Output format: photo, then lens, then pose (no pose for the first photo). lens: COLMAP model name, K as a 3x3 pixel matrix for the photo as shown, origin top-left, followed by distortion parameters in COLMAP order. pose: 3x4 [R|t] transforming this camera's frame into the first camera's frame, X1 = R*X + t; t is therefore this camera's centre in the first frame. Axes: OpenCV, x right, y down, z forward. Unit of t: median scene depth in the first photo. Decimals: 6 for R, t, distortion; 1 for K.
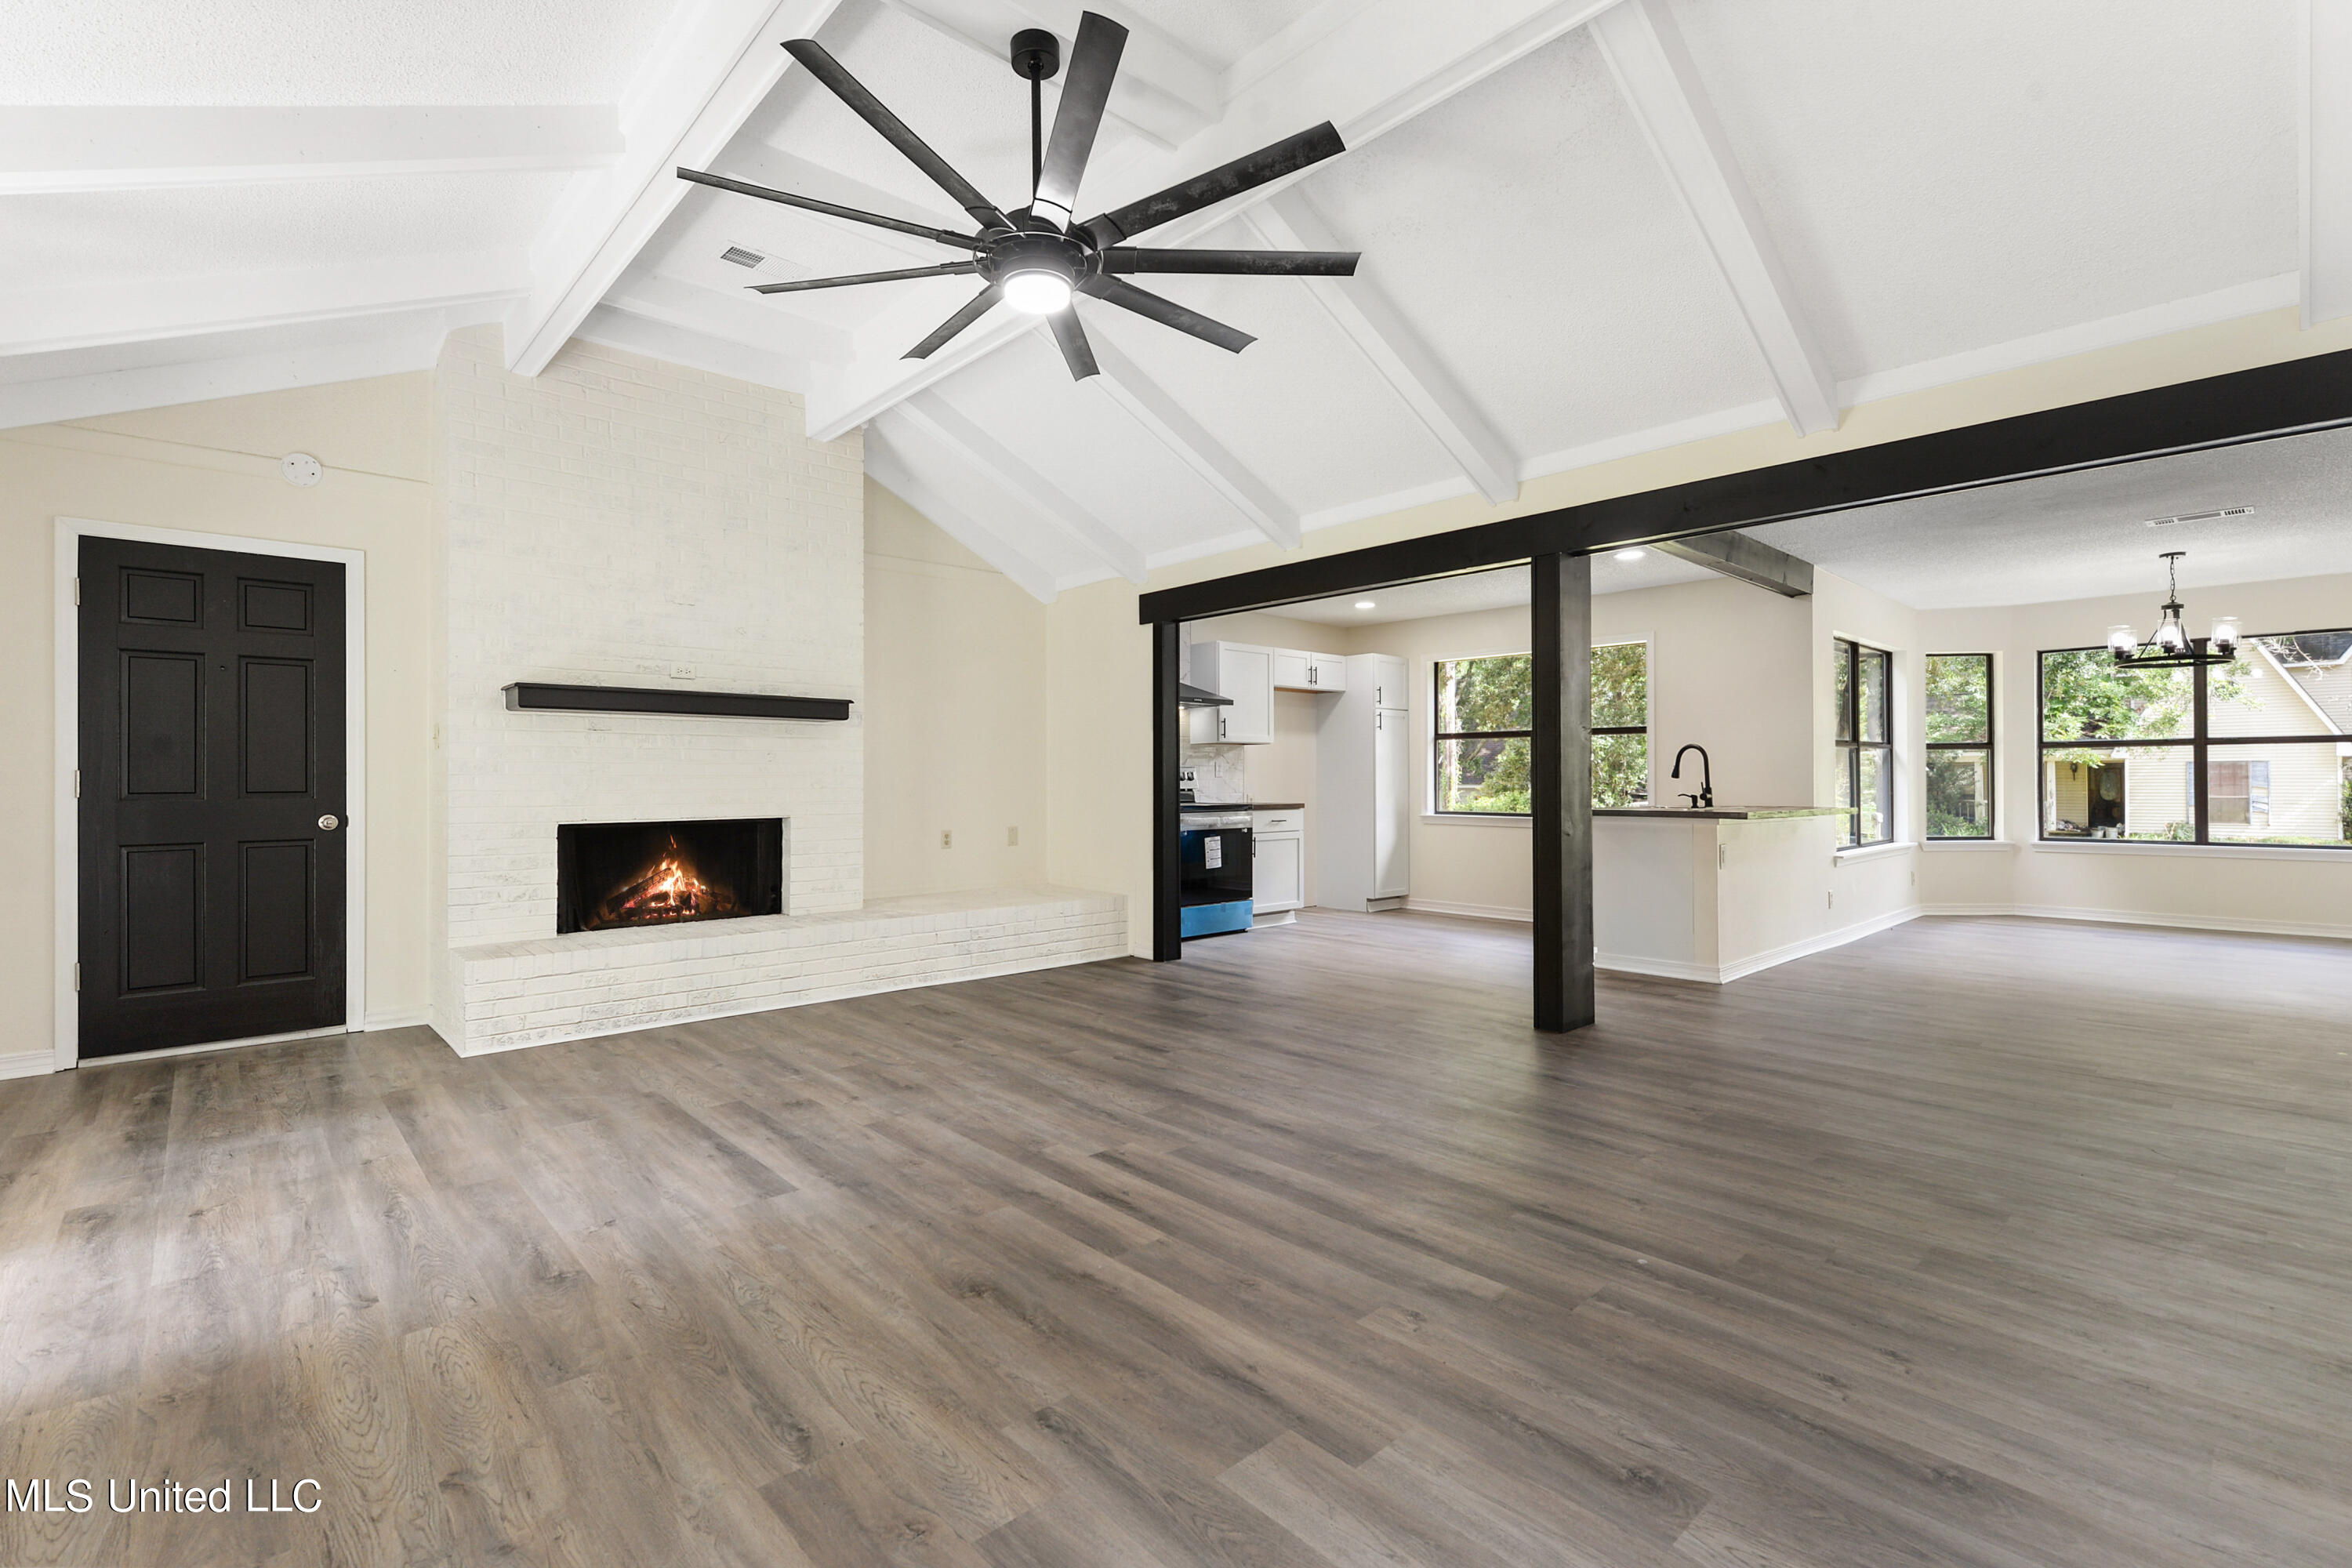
lens RADIAL K [[1052.7, 0, 1154.2], [0, 1052.7, 770.3], [0, 0, 1]] dist [0.005498, -0.001803]
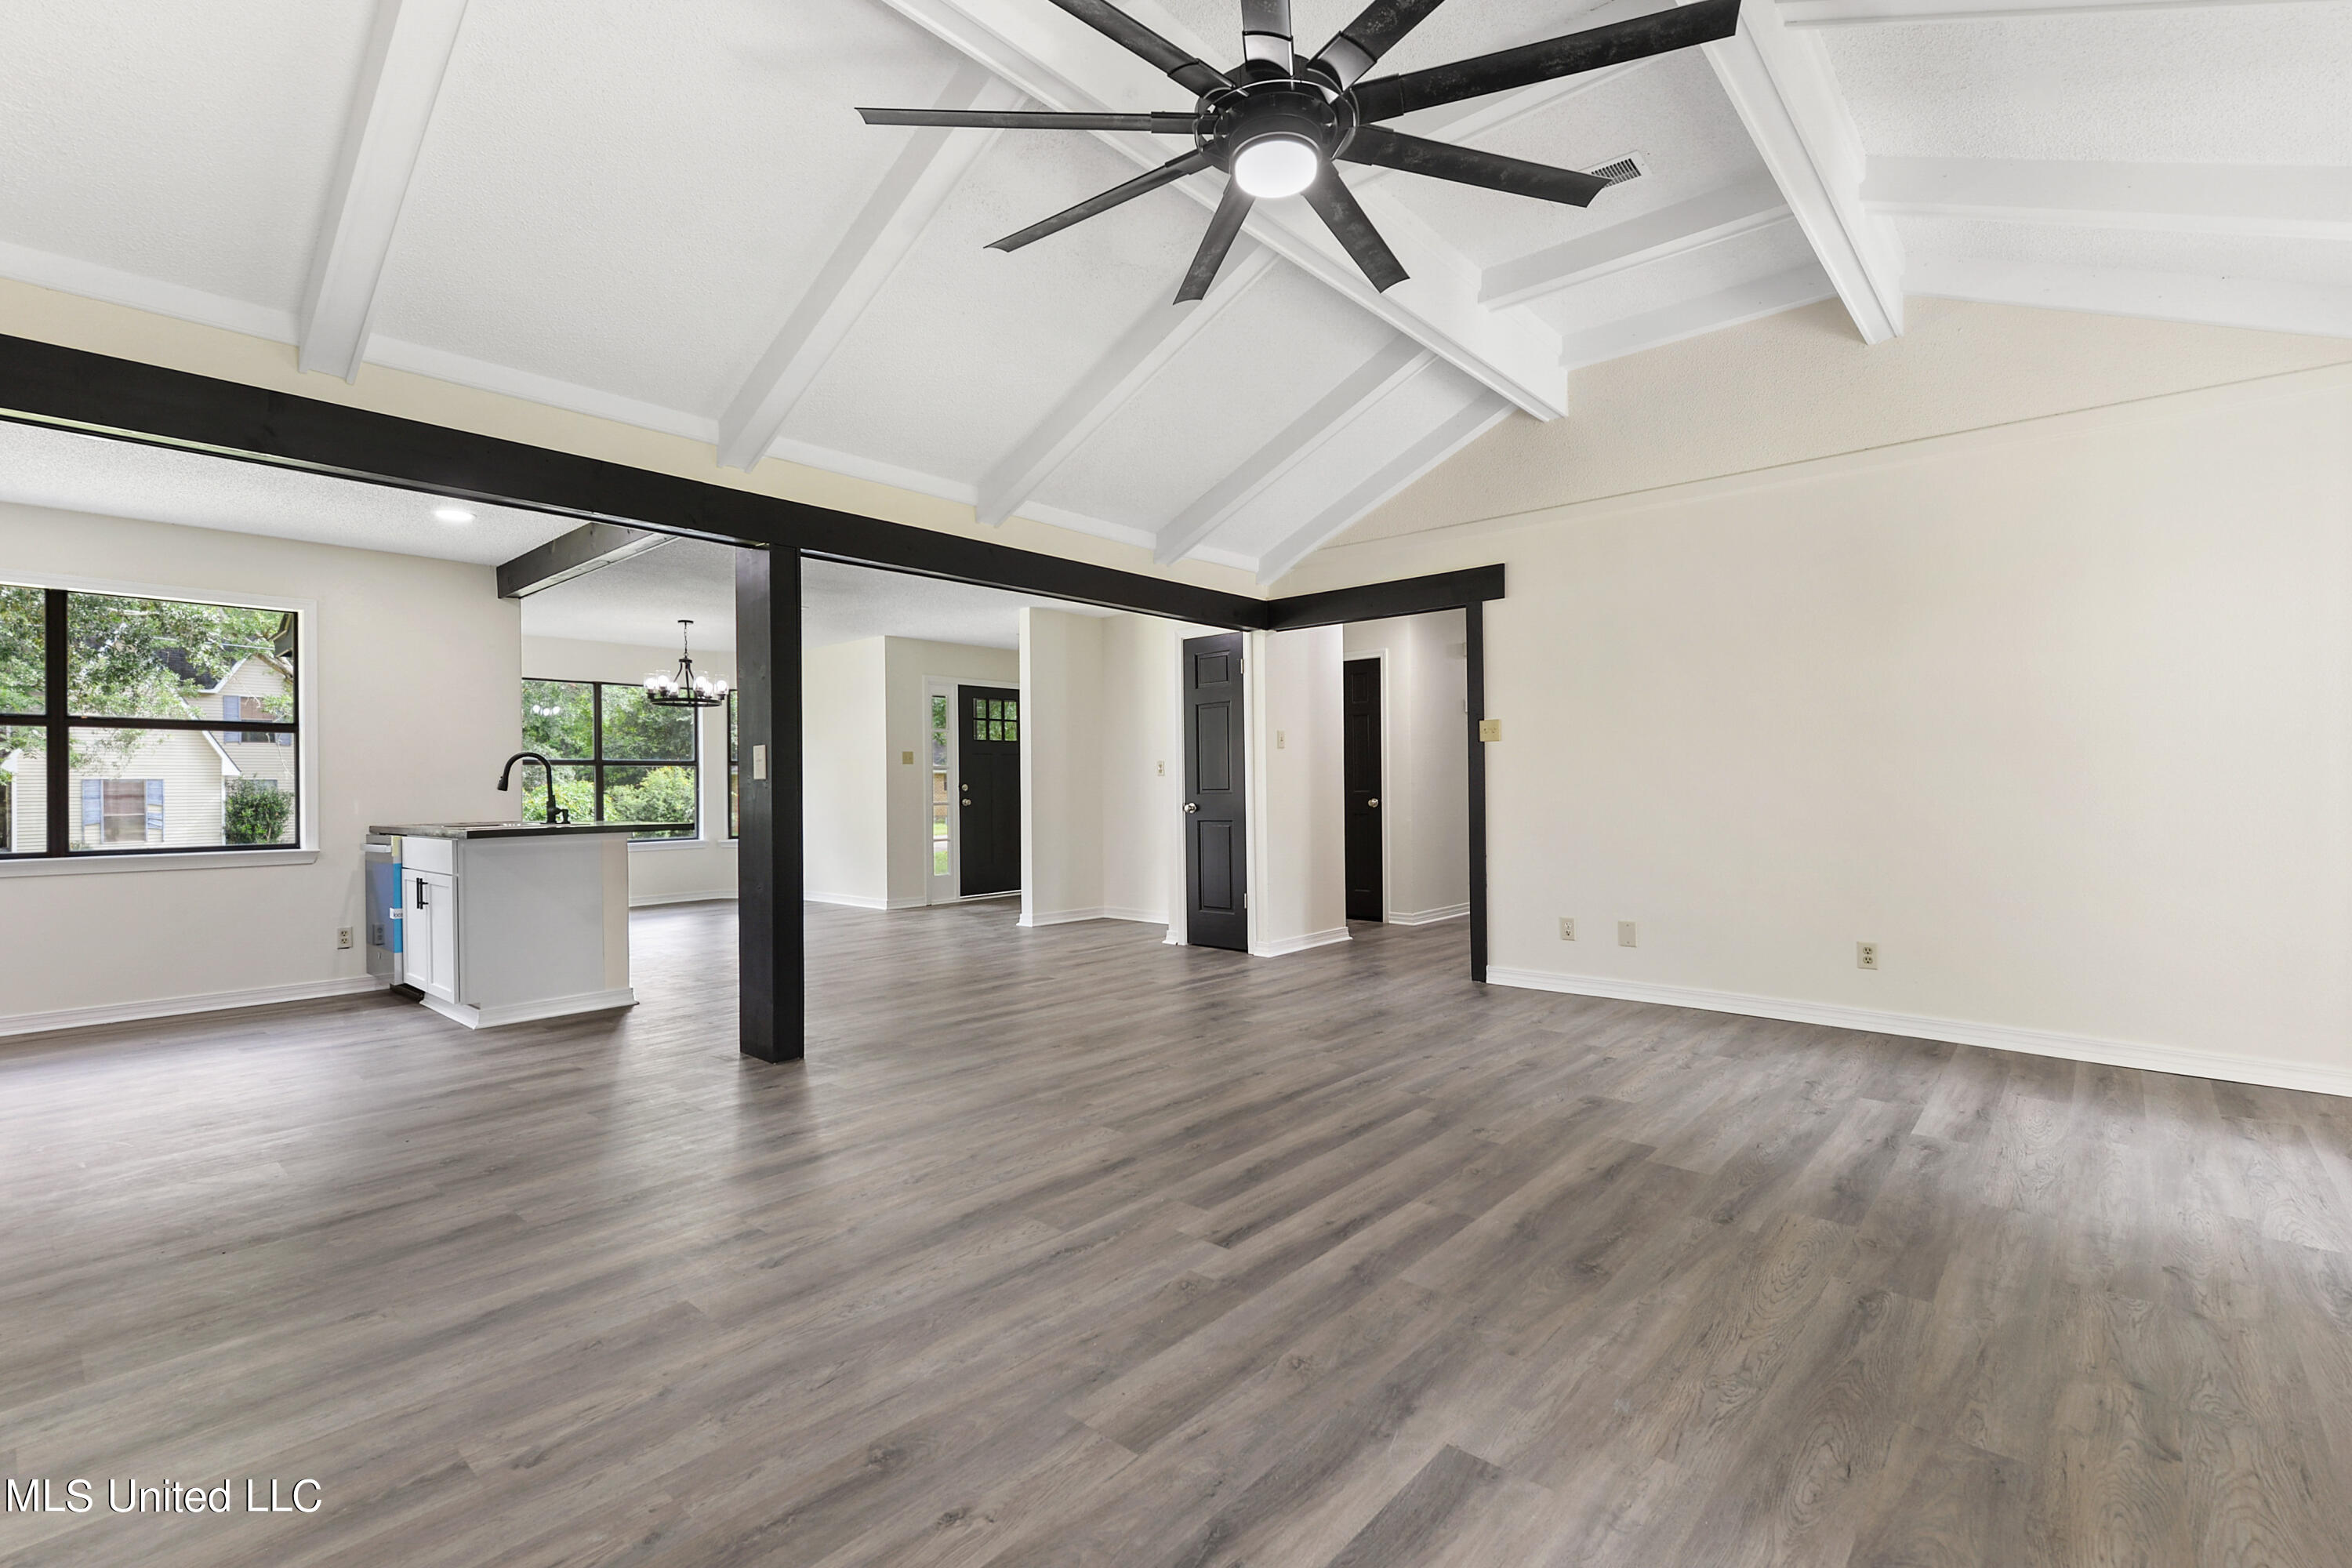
lens RADIAL K [[1052.7, 0, 1163.3], [0, 1052.7, 790.0], [0, 0, 1]] dist [0.005498, -0.001803]
pose [[-0.111287, -0.001414, 0.993787, -1.062124], [0.001468, 0.999998, 0.001587, 0.013824], [-0.993787, 0.001635, -0.111284, 1.403664]]
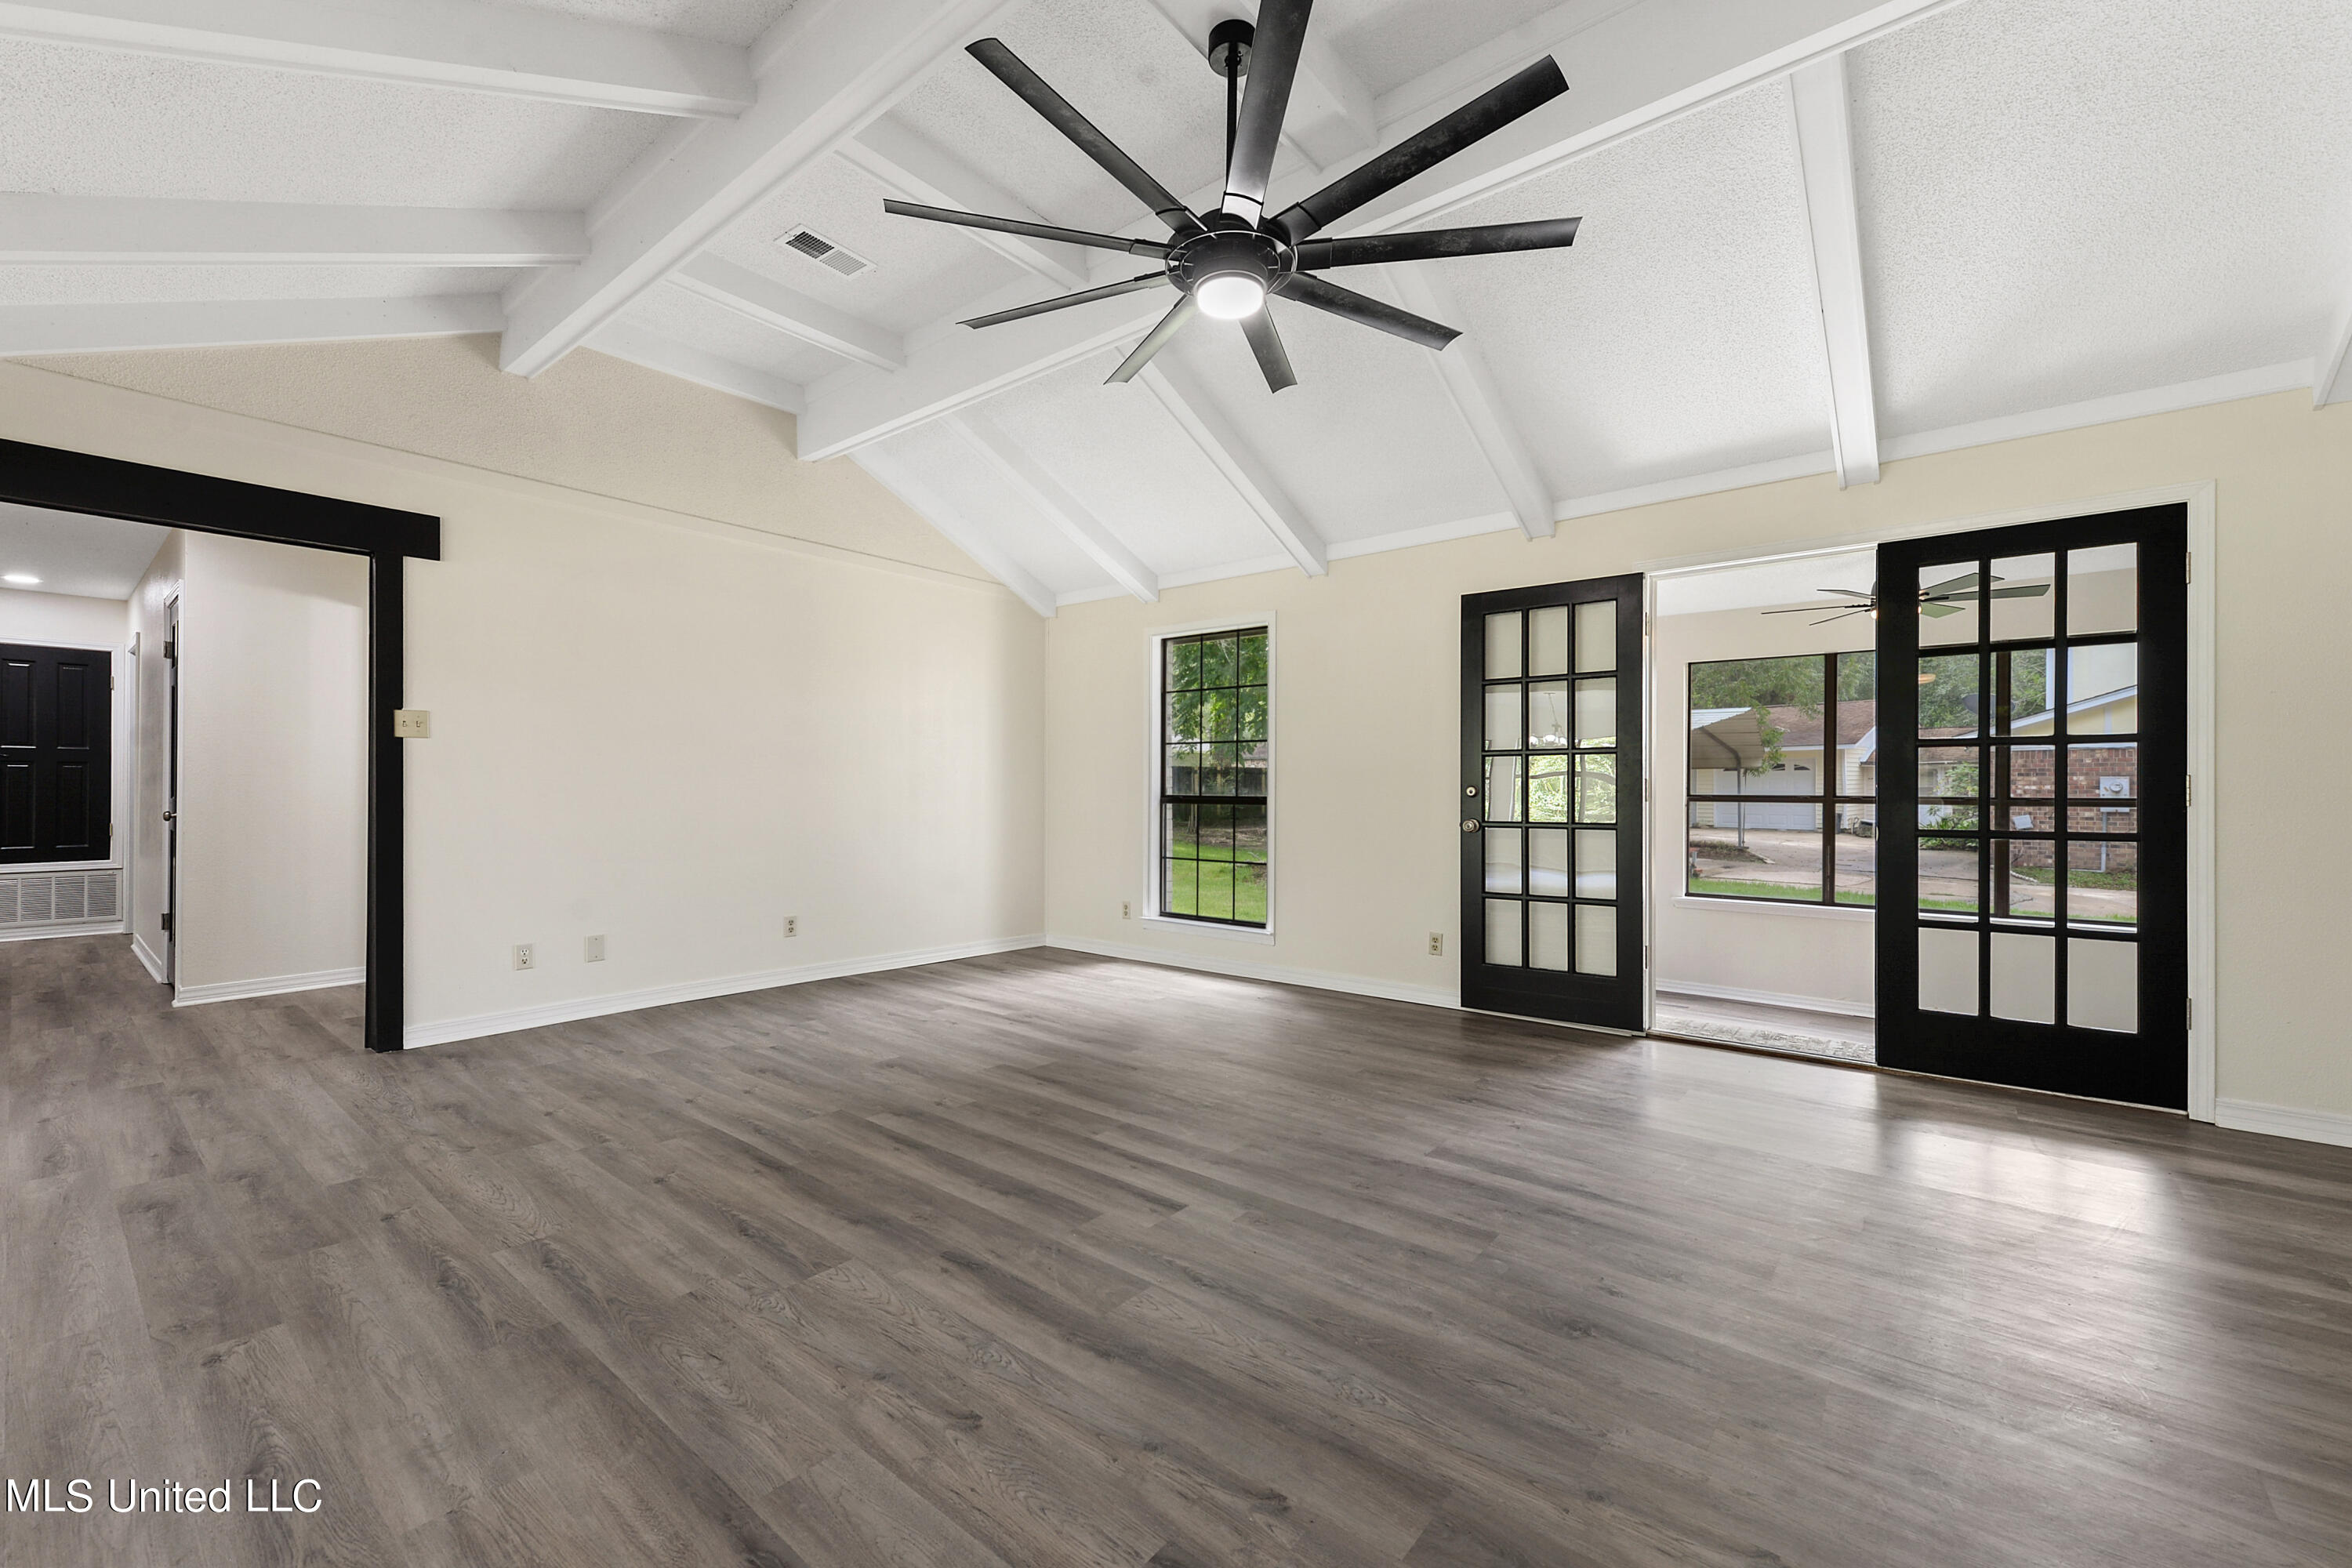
lens RADIAL K [[948.2, 0, 1179.1], [0, 948.2, 789.3], [0, 0, 1]] dist [0.002052, -0.000014]
pose [[-0.986602, 0.000852, -0.163146, 0.098054], [0.002163, 0.999967, -0.007858, 0.016317], [0.163134, -0.008106, -0.986571, 2.228892]]
